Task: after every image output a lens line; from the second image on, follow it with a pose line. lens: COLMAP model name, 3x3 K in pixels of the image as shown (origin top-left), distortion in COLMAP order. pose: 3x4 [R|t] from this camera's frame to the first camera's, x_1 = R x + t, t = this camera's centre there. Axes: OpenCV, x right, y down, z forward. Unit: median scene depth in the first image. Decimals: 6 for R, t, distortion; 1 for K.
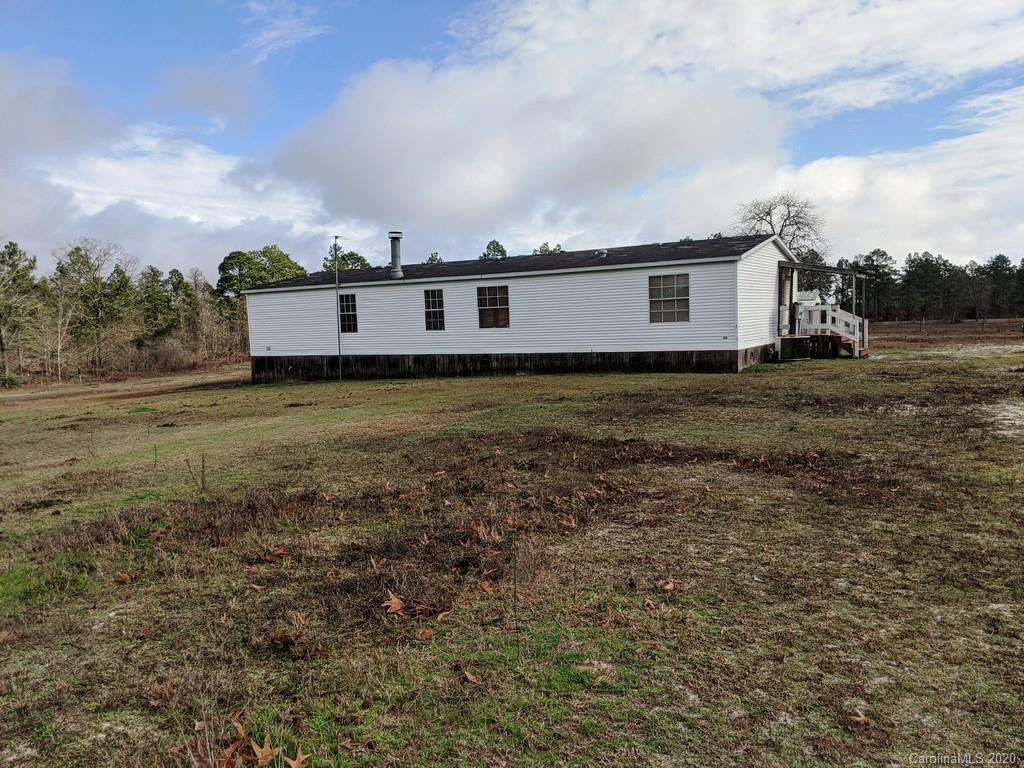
lens RADIAL K [[821.9, 0, 516.8], [0, 821.9, 392.1], [0, 0, 1]] dist [0.086690, -0.145993]
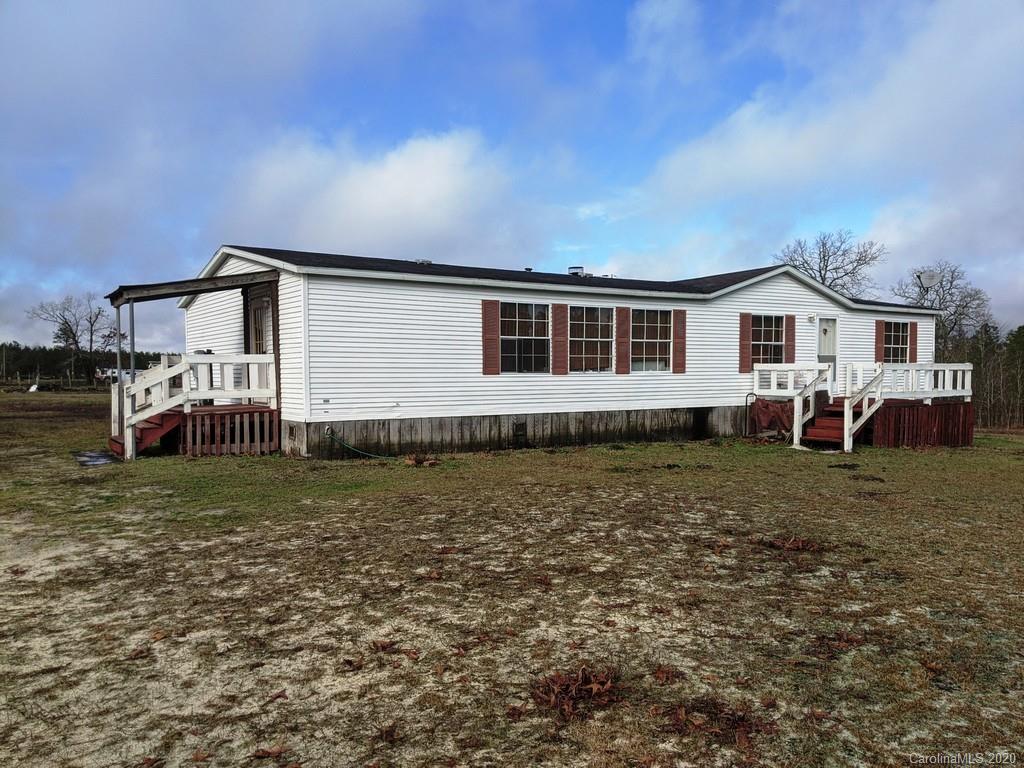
lens RADIAL K [[821.9, 0, 516.8], [0, 821.9, 392.1], [0, 0, 1]] dist [0.086690, -0.145993]
pose [[0.392295, -0.015053, 0.919716, -0.569911], [0.041136, 0.999153, -0.001193, -0.065184], [-0.918919, 0.038302, 0.392582, 0.780377]]
